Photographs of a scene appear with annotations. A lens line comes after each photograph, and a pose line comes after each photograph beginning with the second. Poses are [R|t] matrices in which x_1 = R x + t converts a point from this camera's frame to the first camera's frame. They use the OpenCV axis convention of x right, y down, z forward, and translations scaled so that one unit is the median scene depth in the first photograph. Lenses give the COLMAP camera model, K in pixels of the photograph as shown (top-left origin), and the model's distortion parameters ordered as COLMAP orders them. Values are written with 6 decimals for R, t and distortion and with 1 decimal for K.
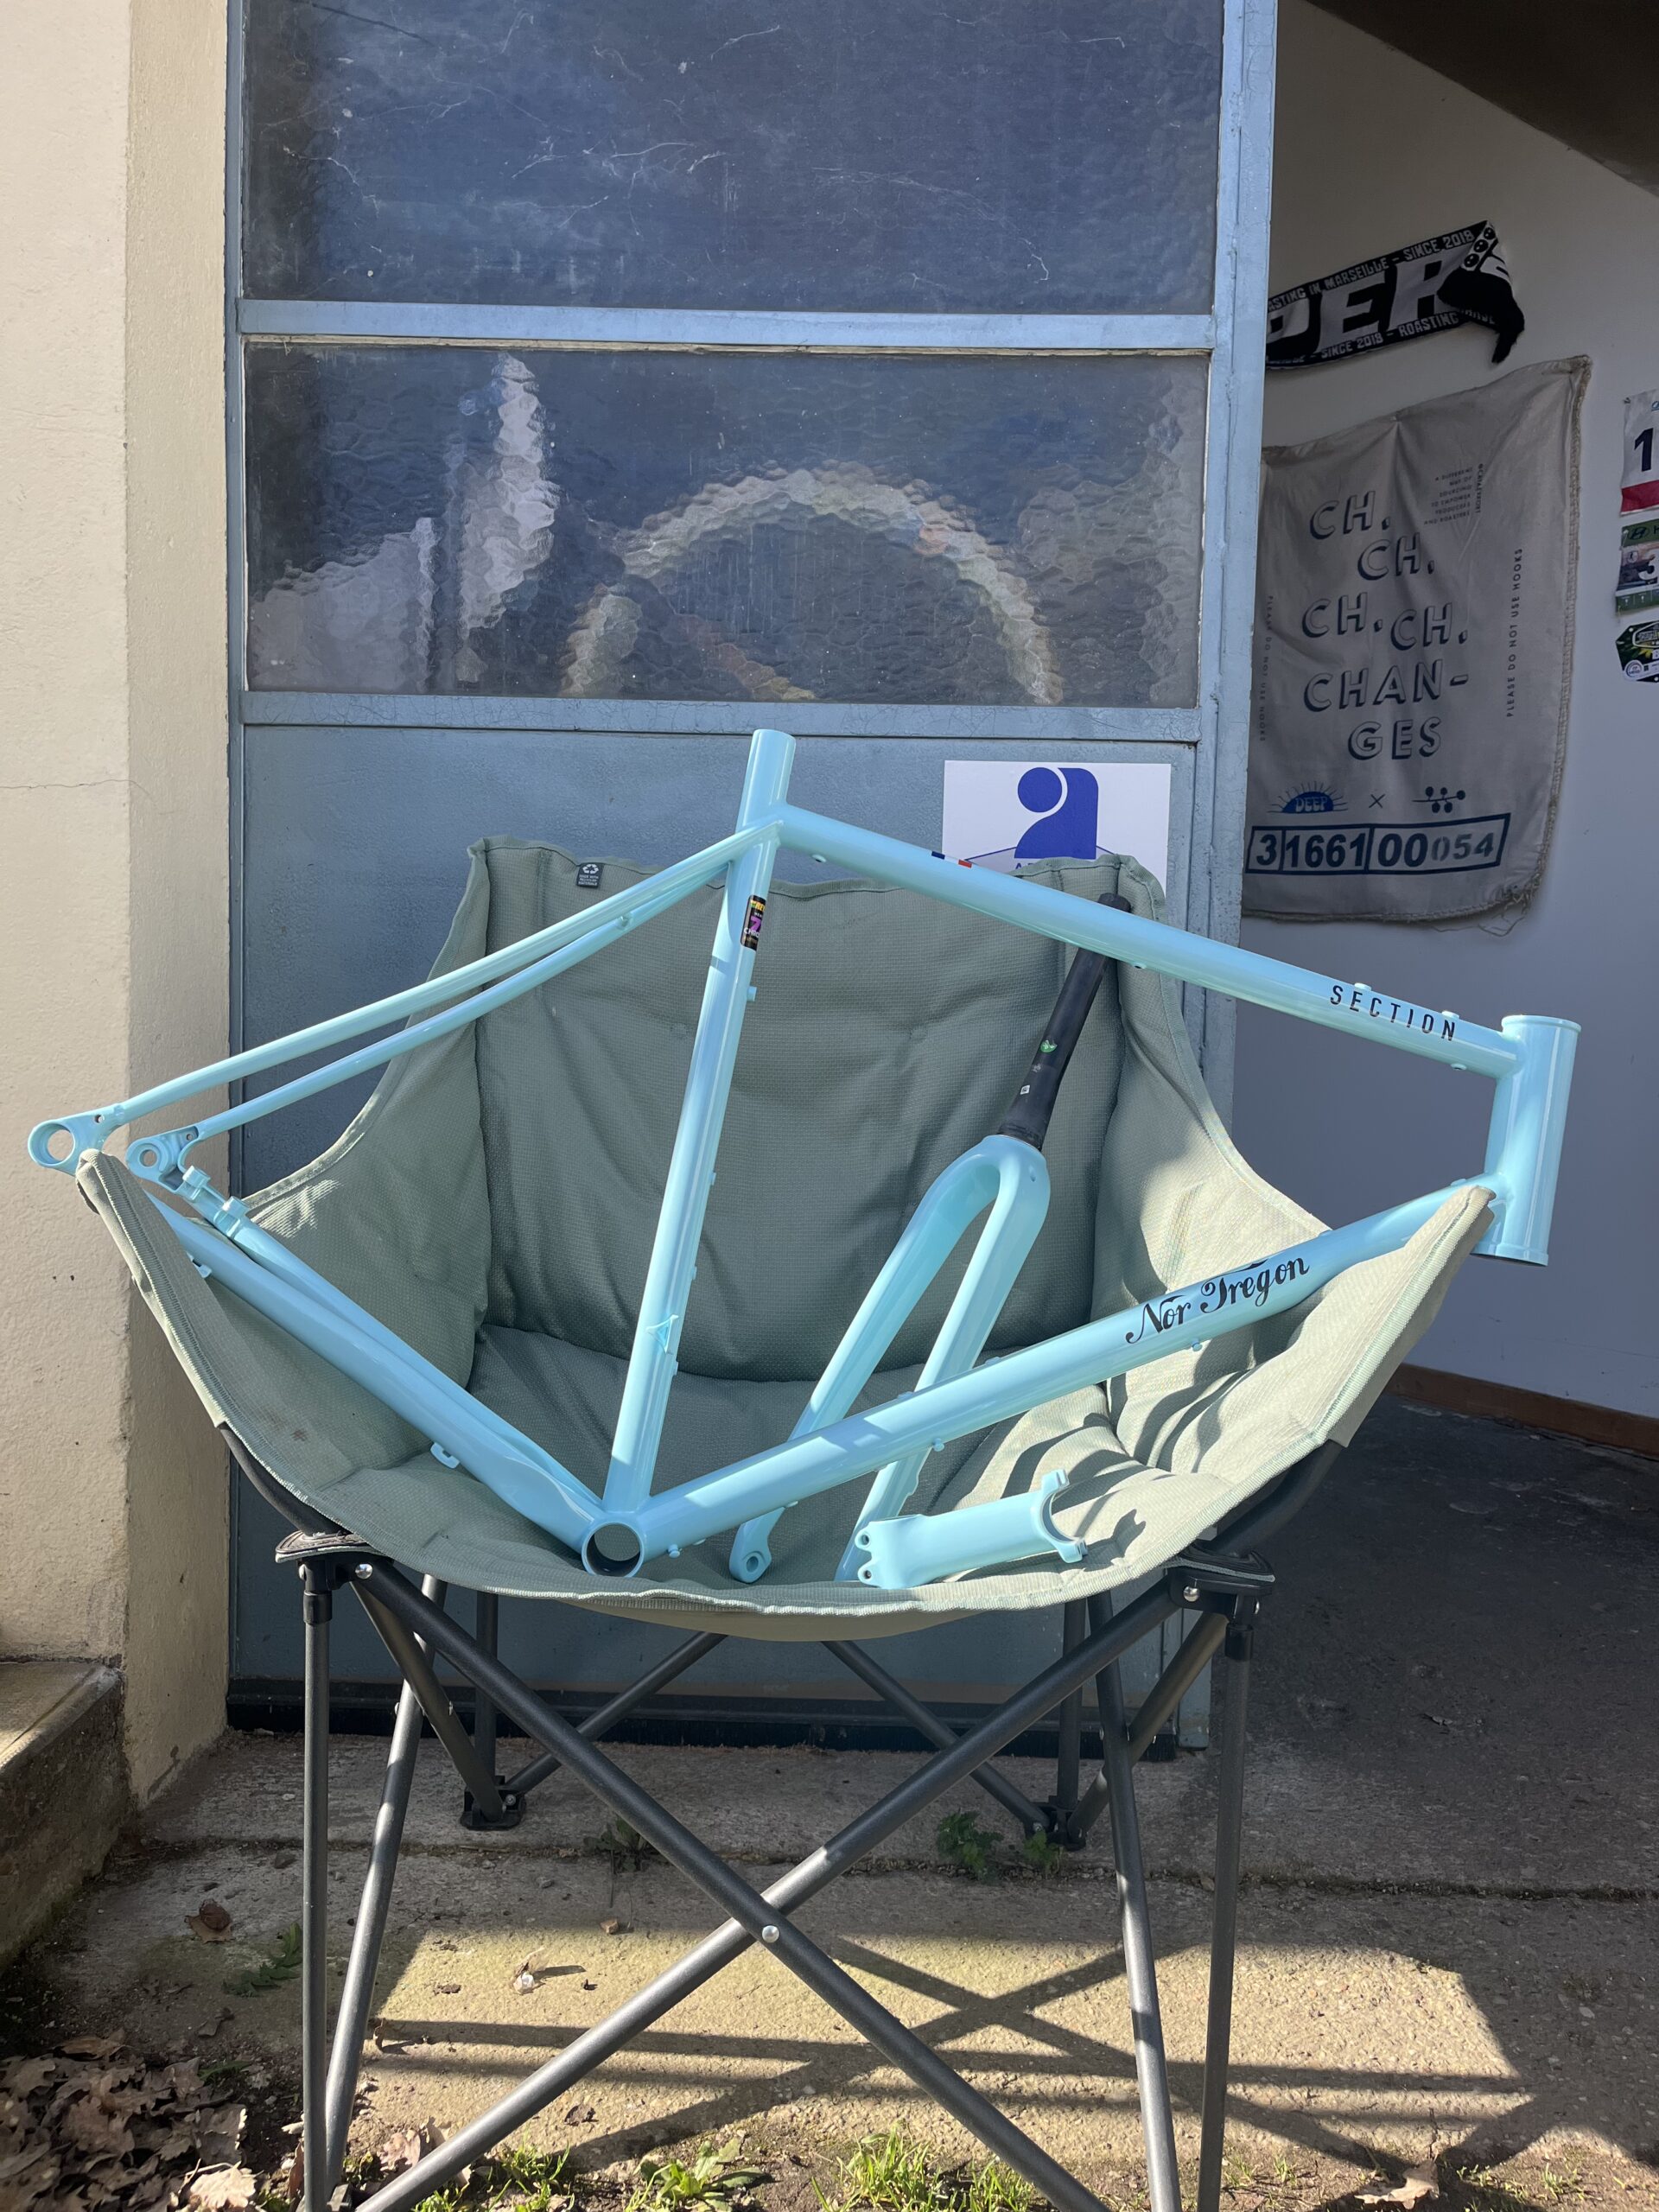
lens RADIAL K [[1689.1, 0, 829.5], [0, 1689.1, 1106.0], [0, 0, 1]] dist [0.074255, -0.114017]
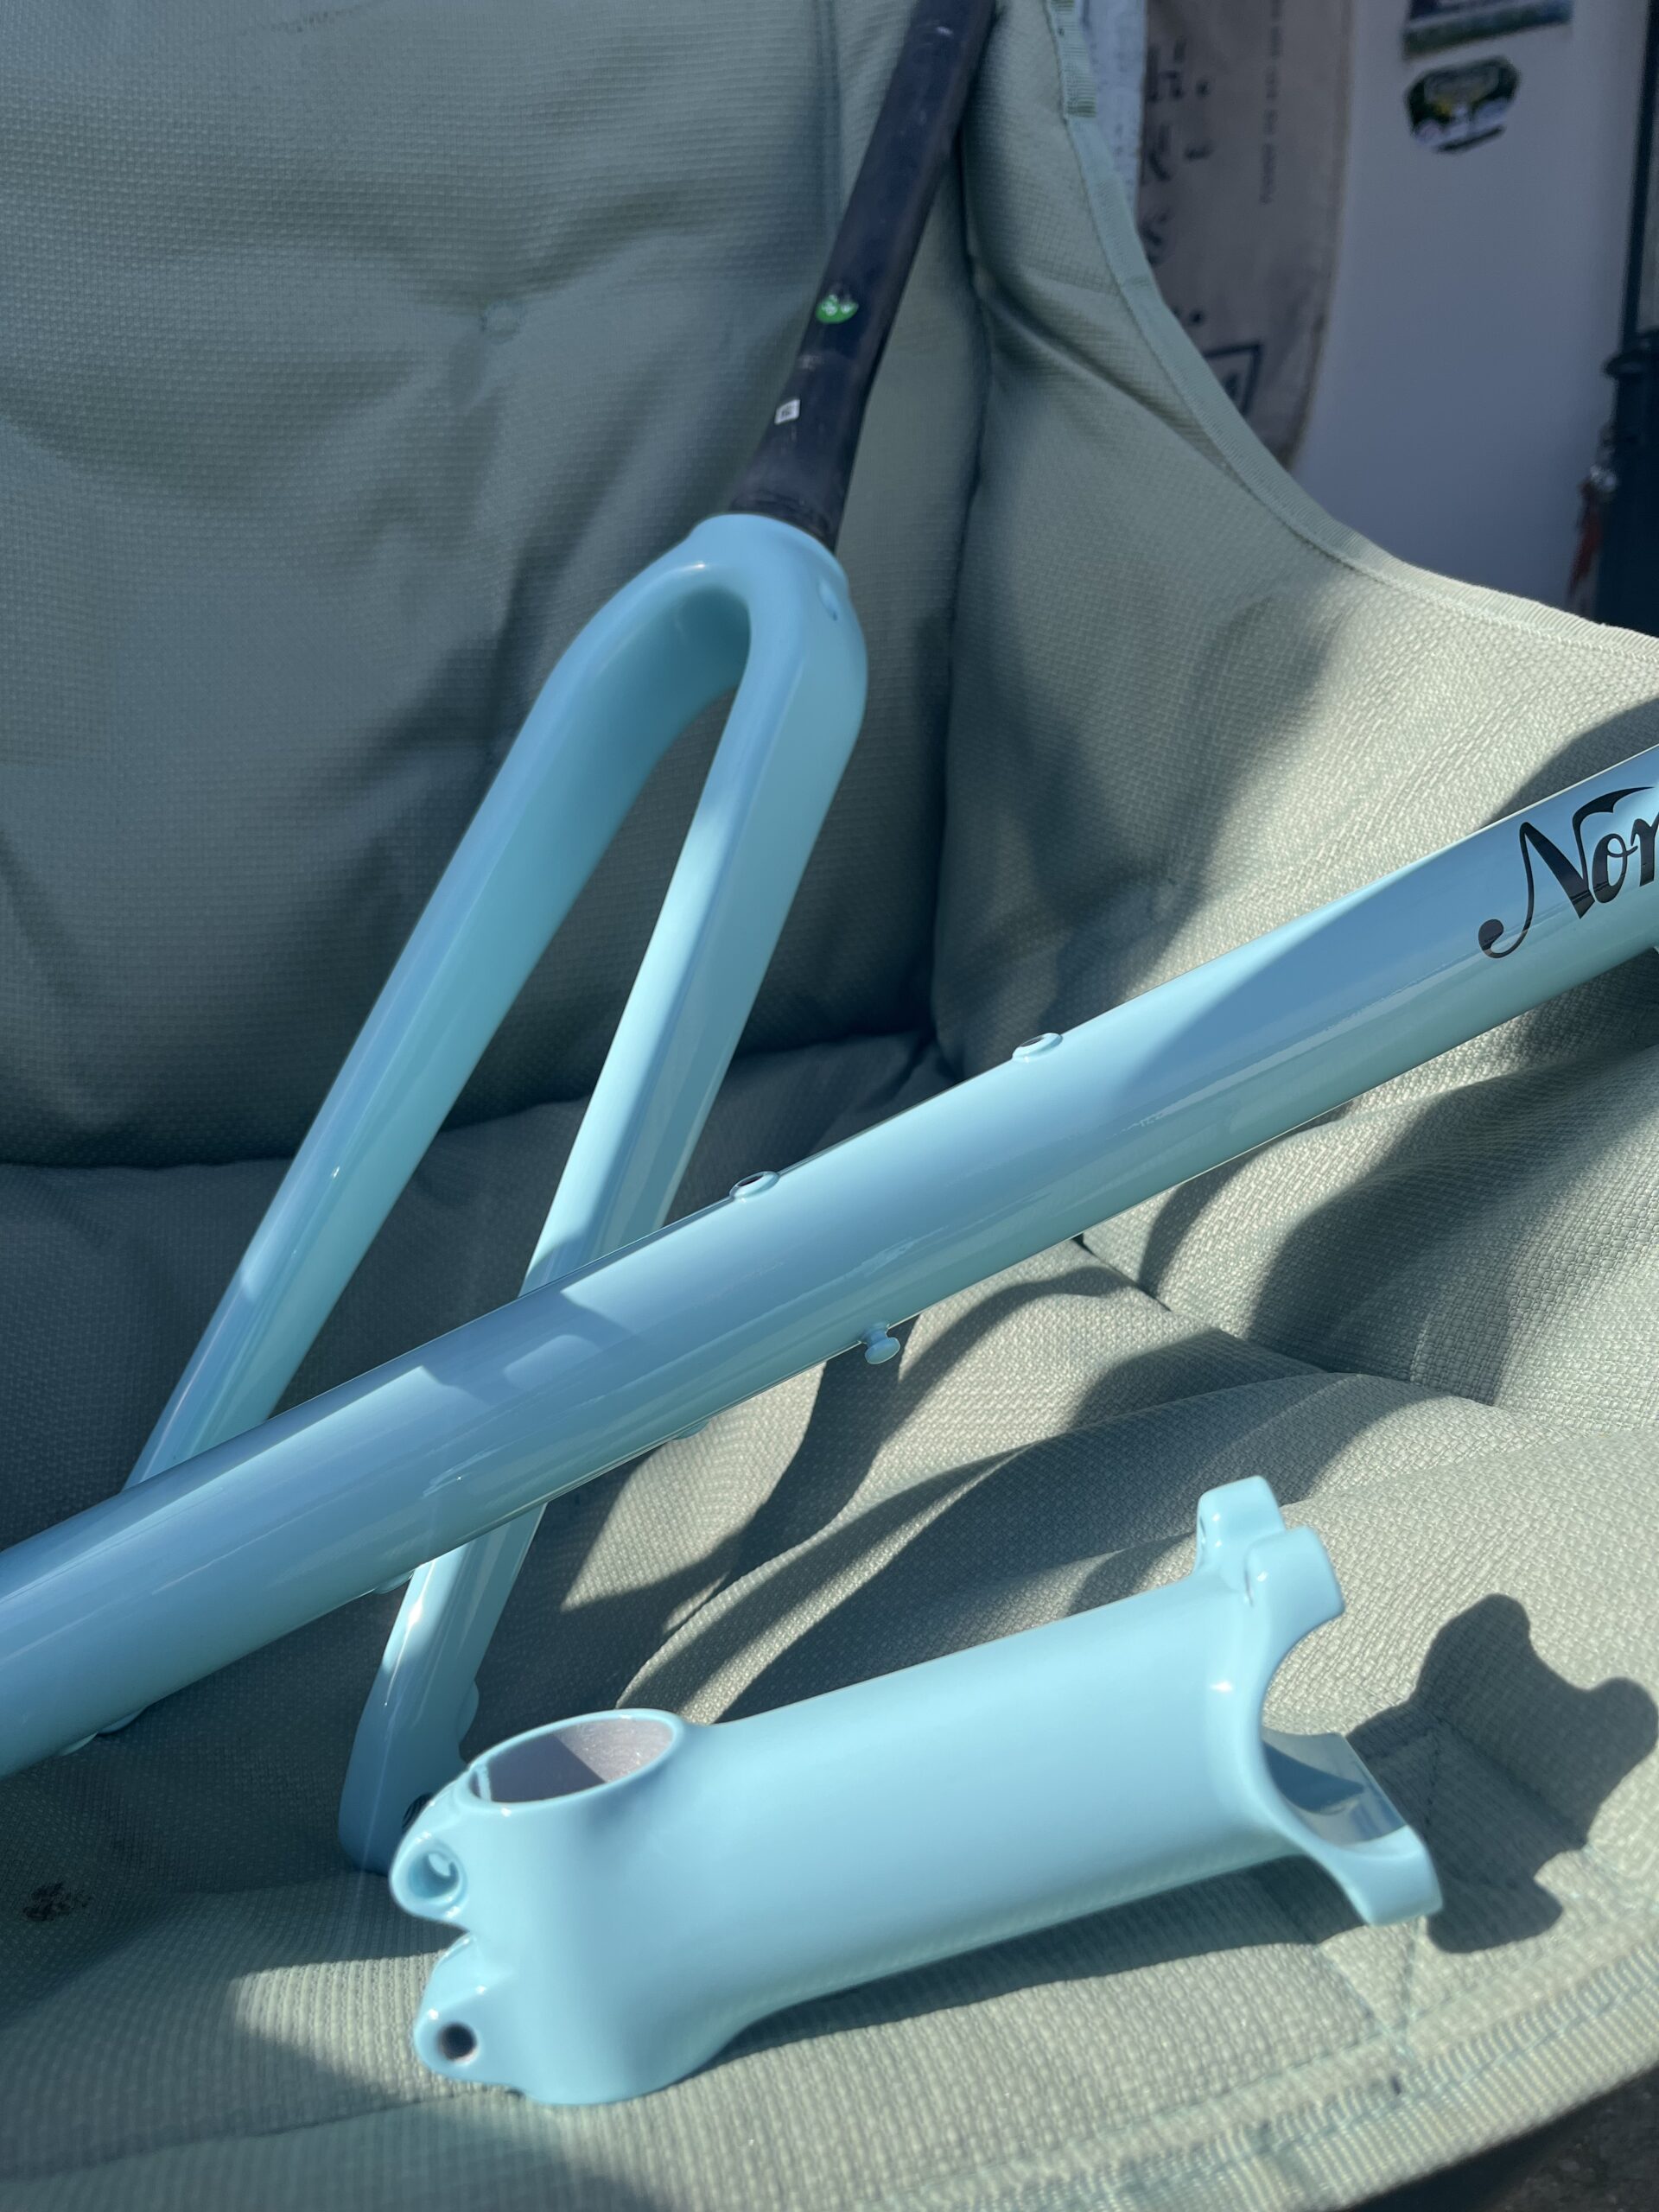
lens RADIAL K [[1695.5, 0, 830.1], [0, 1695.5, 1108.3], [0, 0, 1]] dist [0.077500, -0.127872]
pose [[0.967026, -0.058381, 0.247894, 0.014839], [0.020460, 0.988033, 0.152879, 0.086516], [-0.253853, -0.142766, 0.956649, 0.553002]]
